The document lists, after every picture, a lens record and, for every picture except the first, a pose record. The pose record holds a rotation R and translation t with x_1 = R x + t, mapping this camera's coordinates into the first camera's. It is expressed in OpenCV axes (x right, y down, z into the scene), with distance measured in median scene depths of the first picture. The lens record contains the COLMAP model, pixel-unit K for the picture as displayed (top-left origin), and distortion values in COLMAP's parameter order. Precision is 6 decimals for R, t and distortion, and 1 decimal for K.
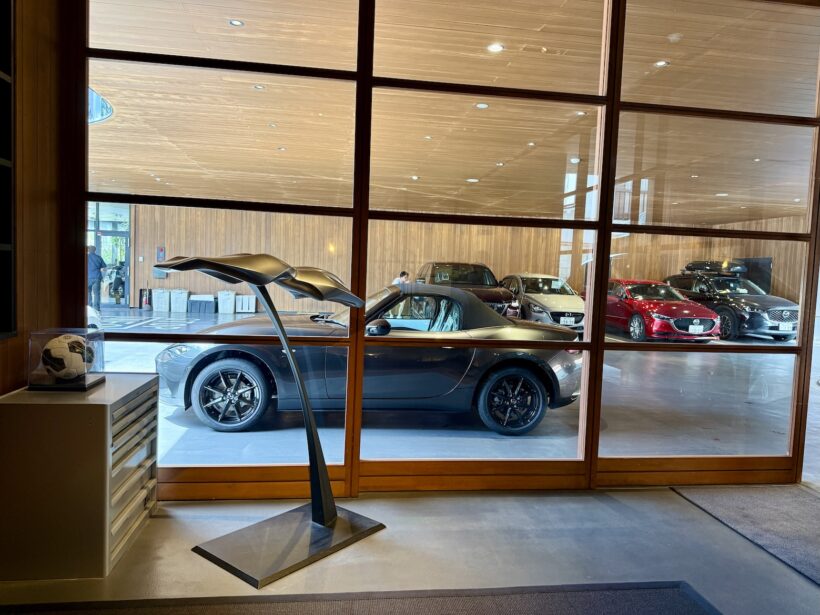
lens RADIAL K [[579.8, 0, 412.9], [0, 579.8, 306.0], [0, 0, 1]] dist [0.019553, -0.030519]
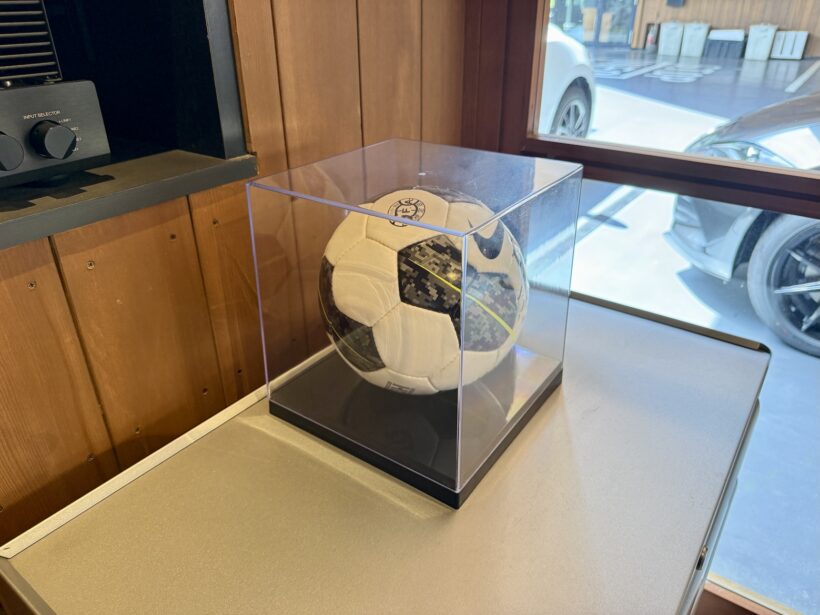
lens RADIAL K [[579.8, 0, 415.2], [0, 579.8, 309.3], [0, 0, 1]] dist [0.019553, -0.030519]
pose [[0.715630, 0.296167, -0.632581, -0.079560], [-0.010025, 0.909916, 0.414670, 0.000651], [0.698408, -0.290409, 0.654133, 0.149568]]
